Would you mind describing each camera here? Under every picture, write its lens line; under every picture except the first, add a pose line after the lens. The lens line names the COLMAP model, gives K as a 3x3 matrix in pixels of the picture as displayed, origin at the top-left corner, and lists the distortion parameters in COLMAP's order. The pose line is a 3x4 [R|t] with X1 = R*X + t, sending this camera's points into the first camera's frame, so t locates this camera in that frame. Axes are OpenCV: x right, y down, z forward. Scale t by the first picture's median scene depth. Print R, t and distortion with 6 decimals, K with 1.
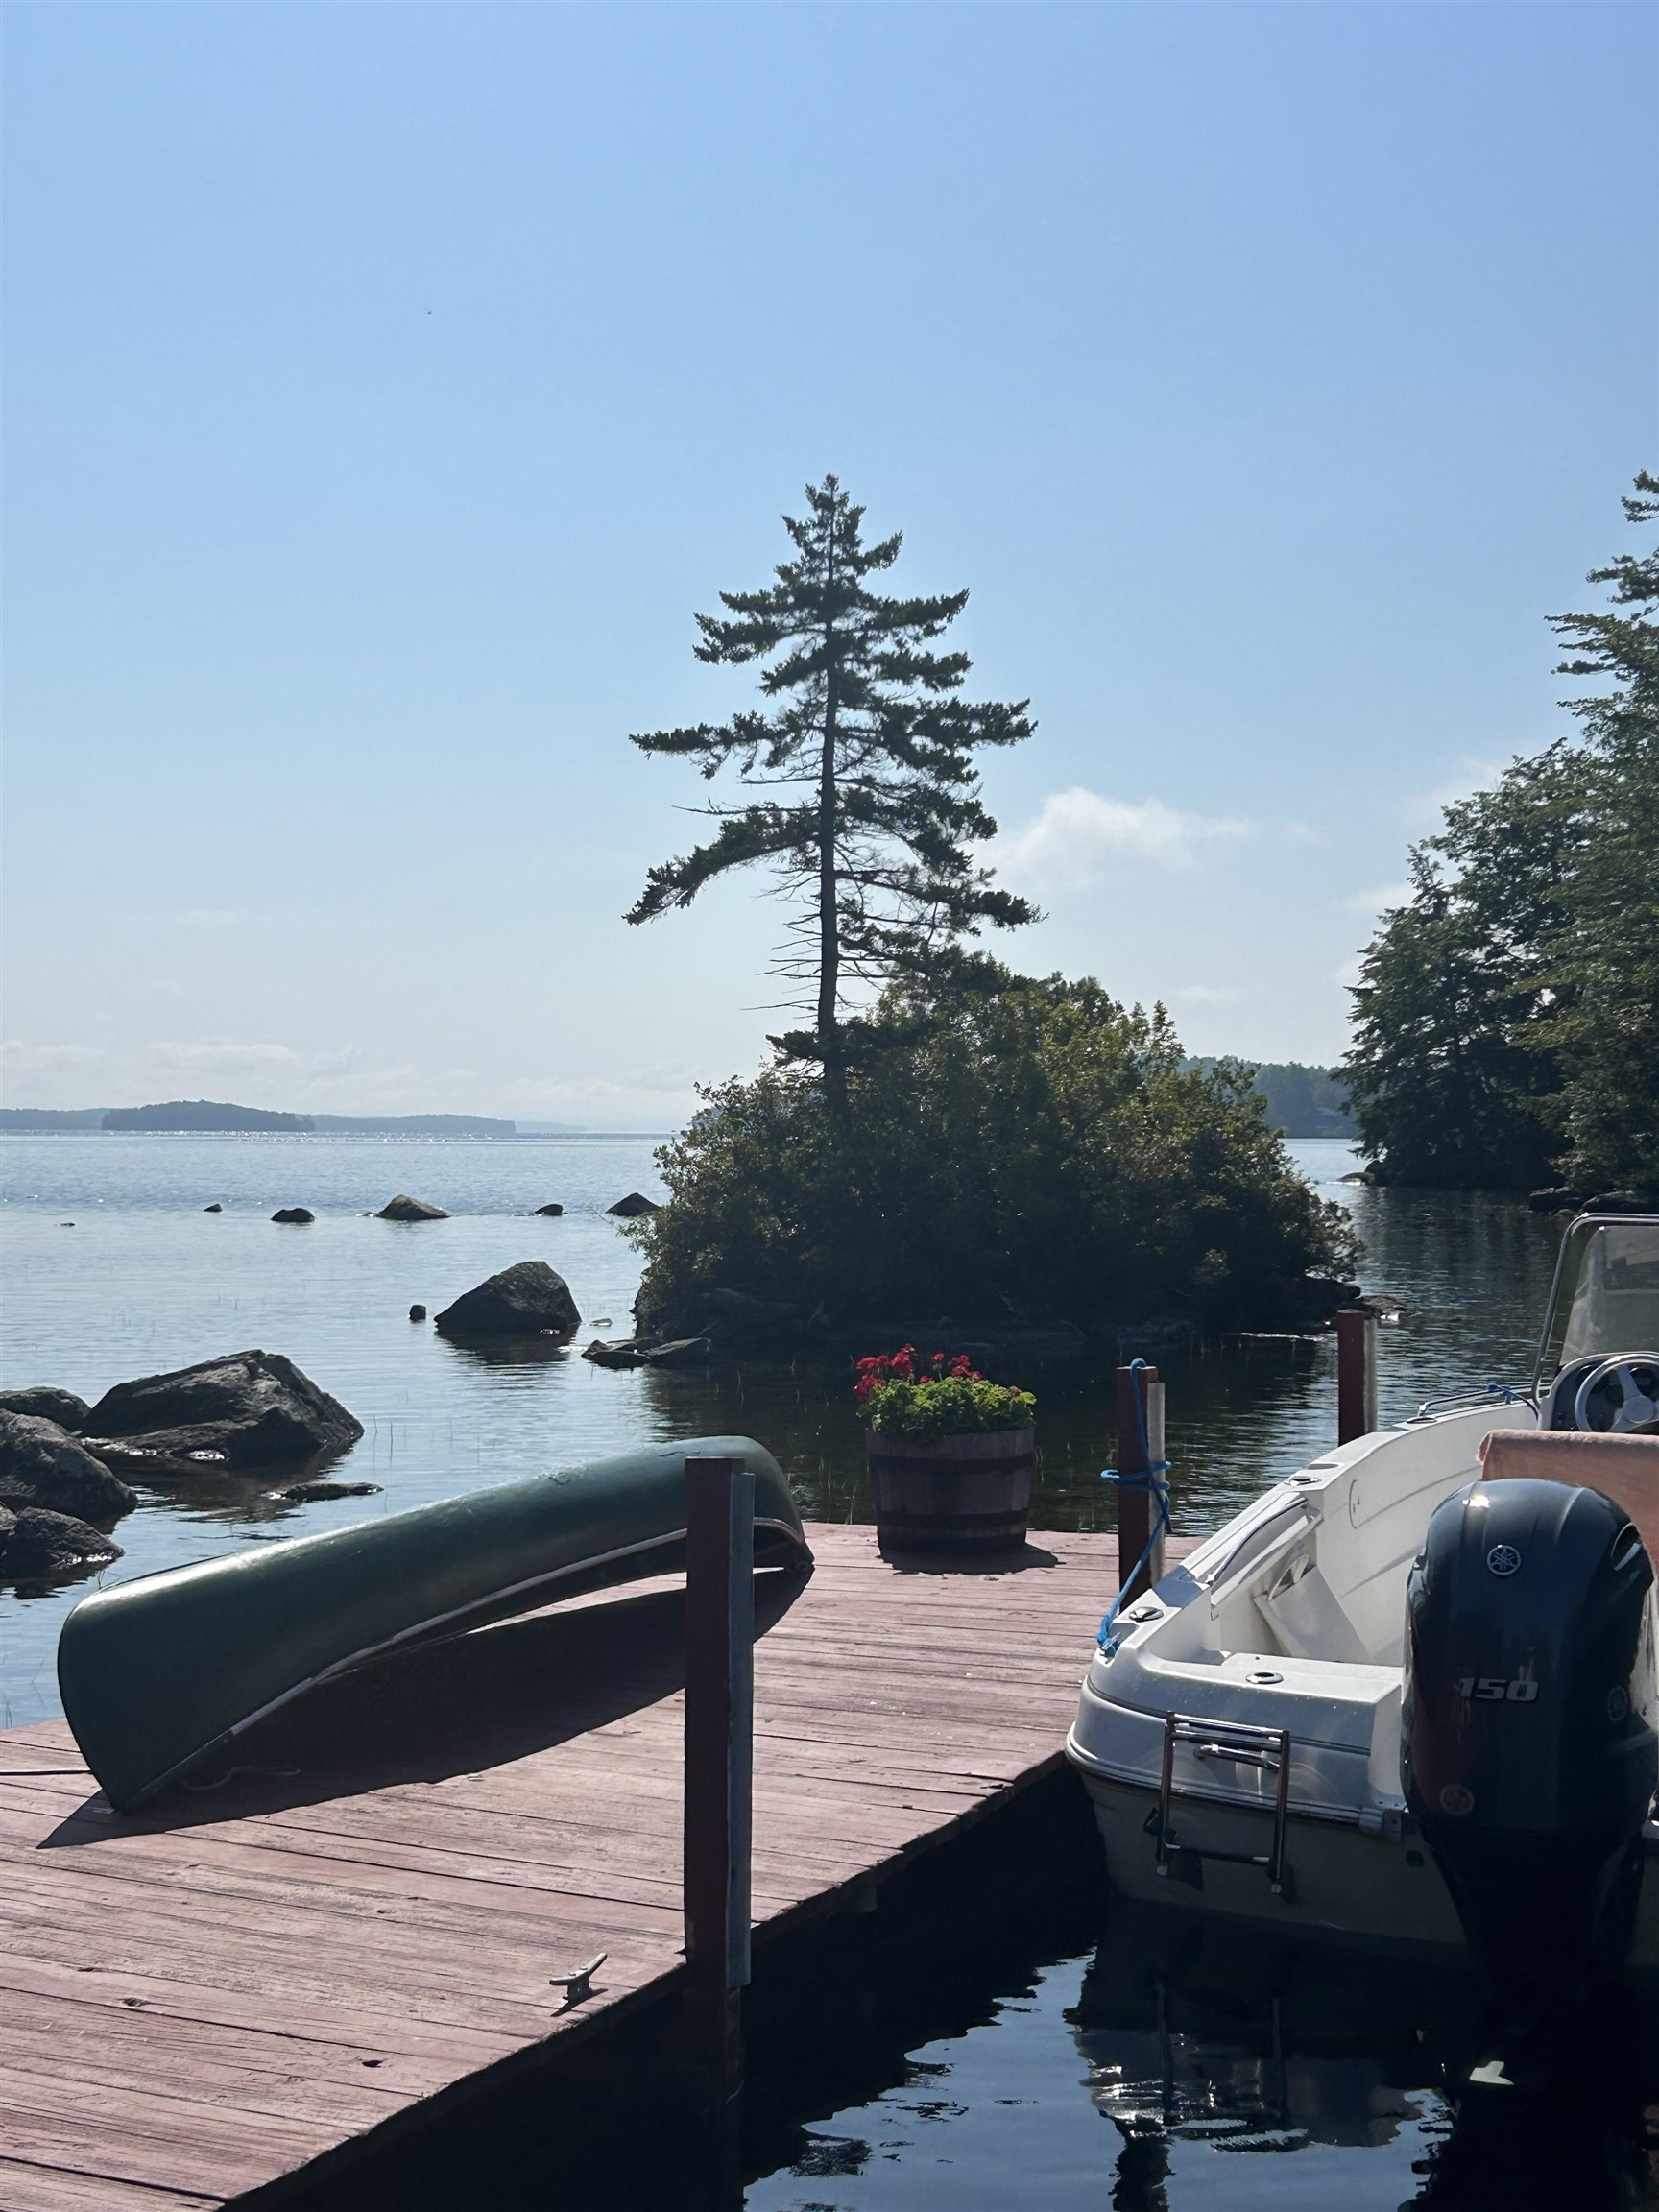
lens RADIAL K [[3187.5, 0, 829.5], [0, 3187.5, 1106.0], [0, 0, 1]] dist [0.151285, -0.029287]
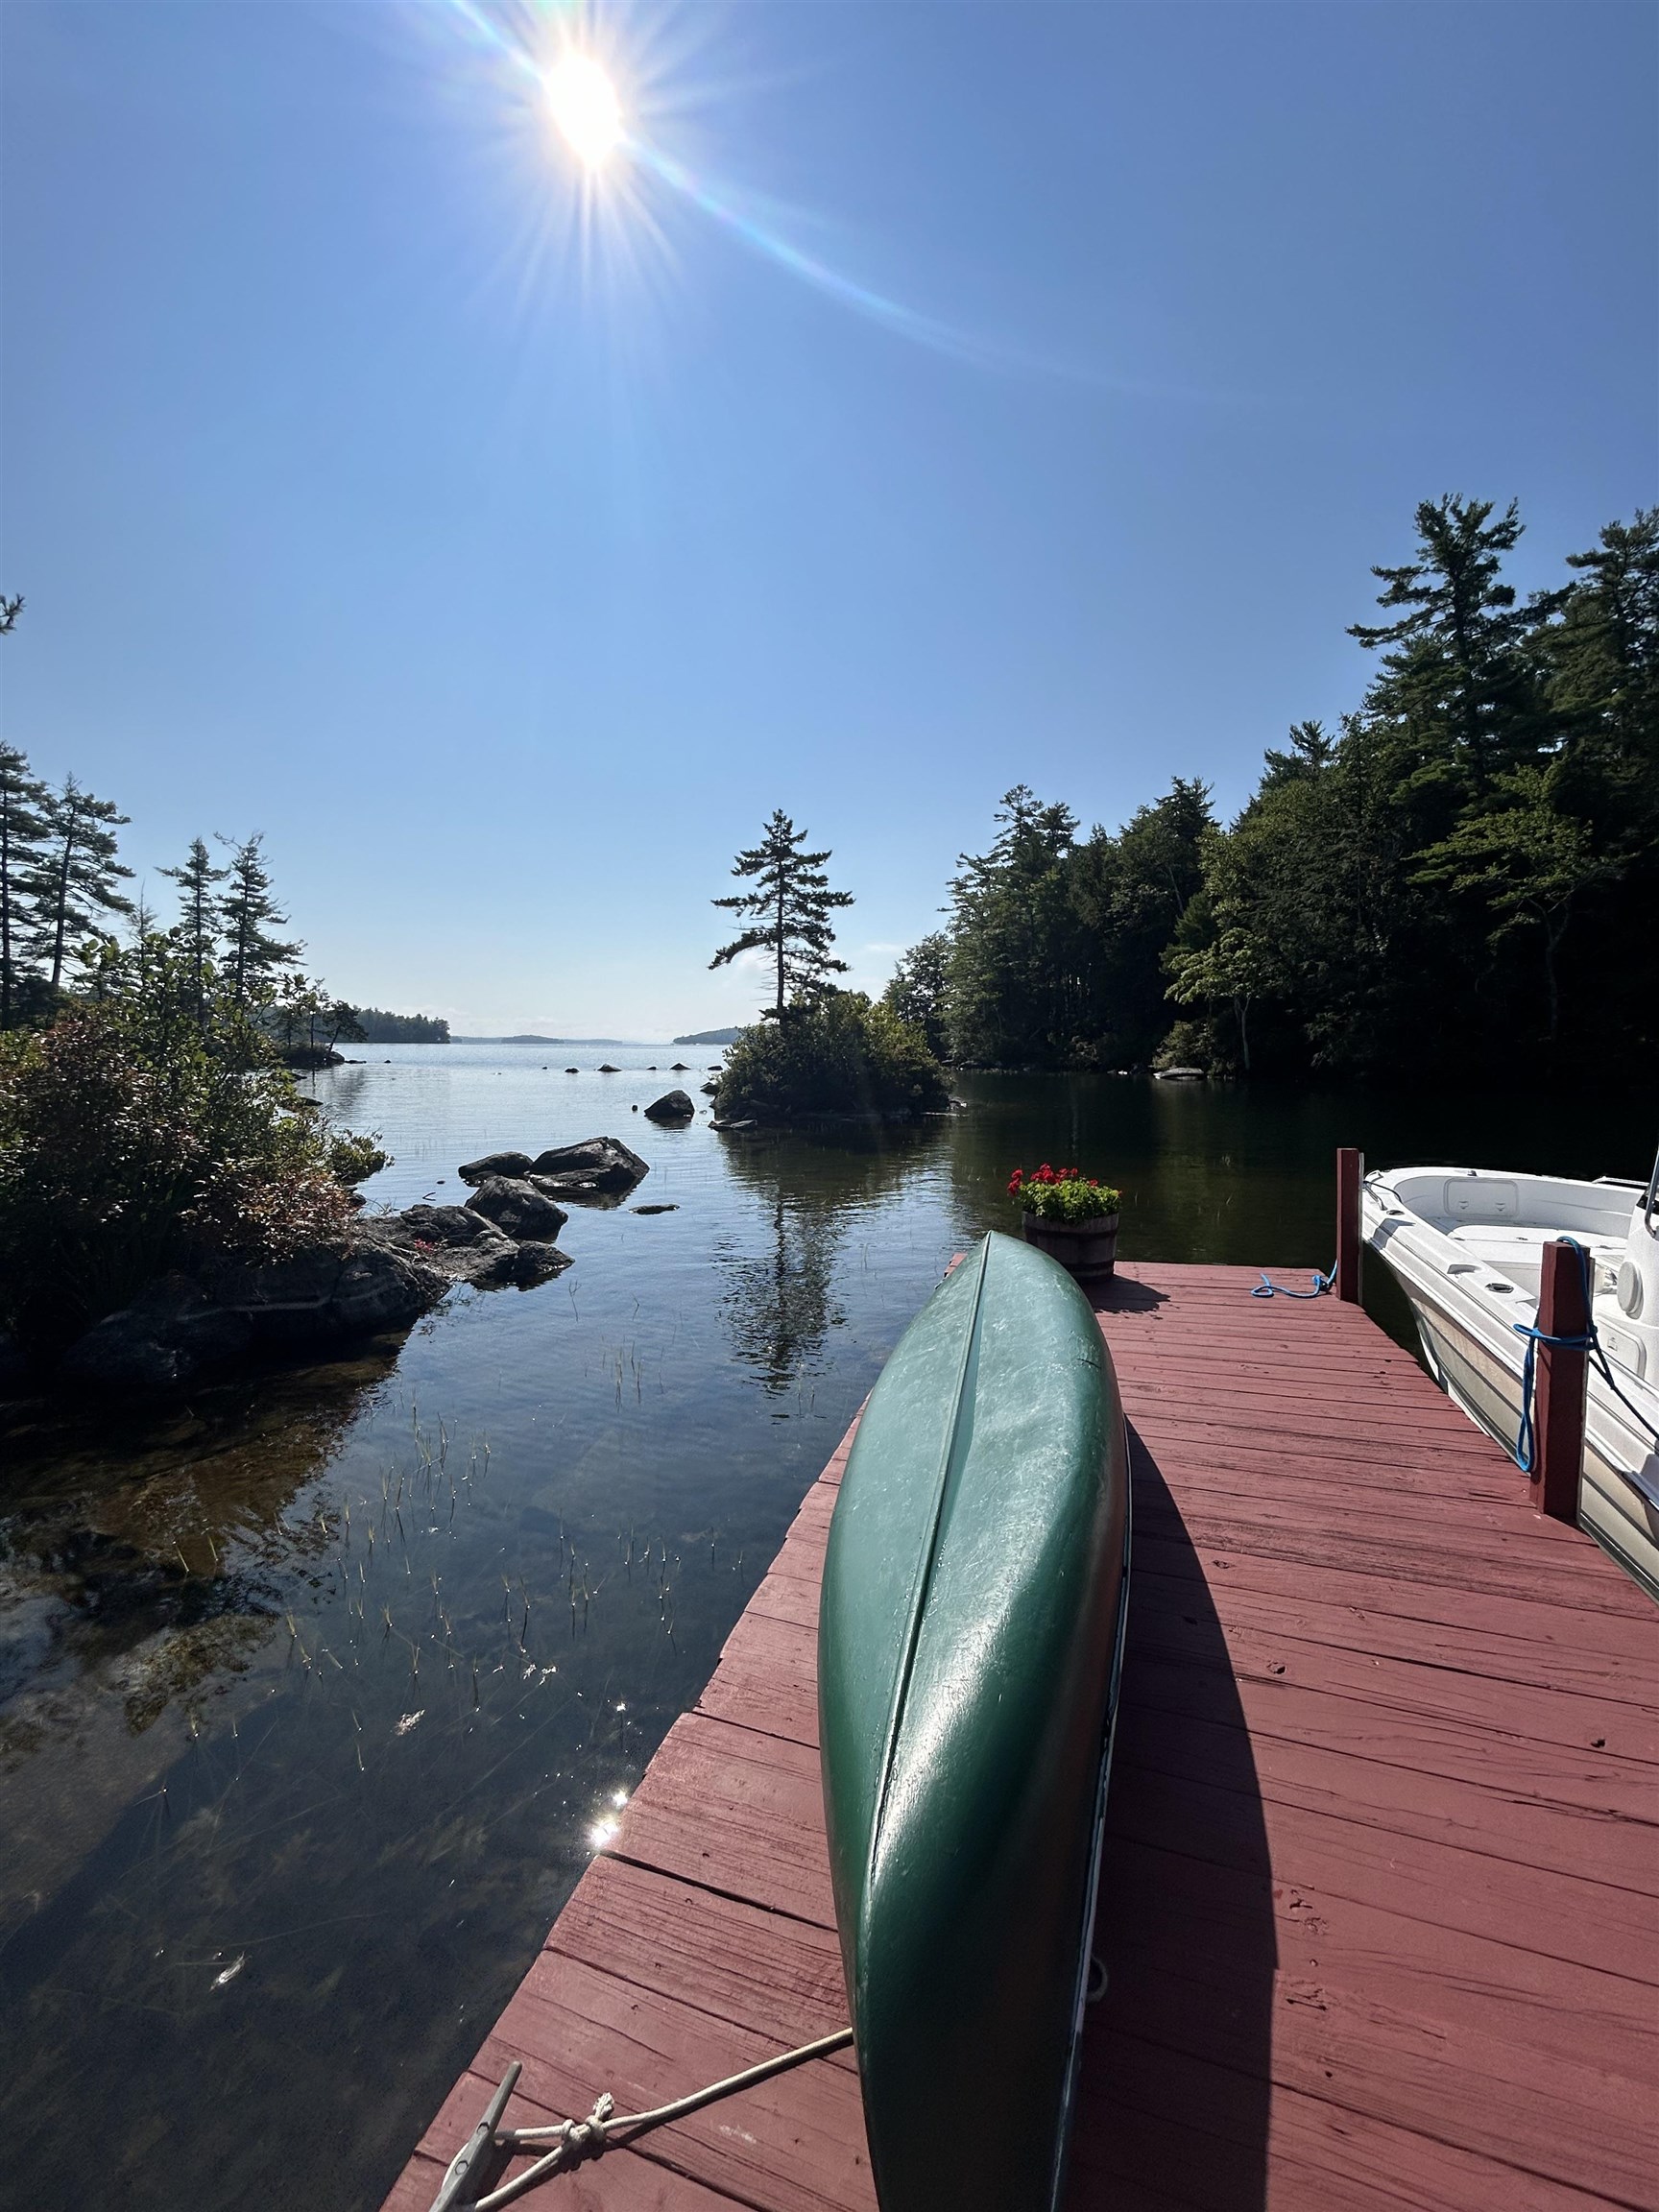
lens RADIAL K [[902.4, 0, 829.5], [0, 902.4, 1106.0], [0, 0, 1]] dist [0.038460, 0.000004]
pose [[0.992393, -0.008630, 0.122805, -0.056649], [-0.000800, 0.997066, 0.076538, 0.001793], [-0.123106, -0.076054, 0.989475, 0.191060]]
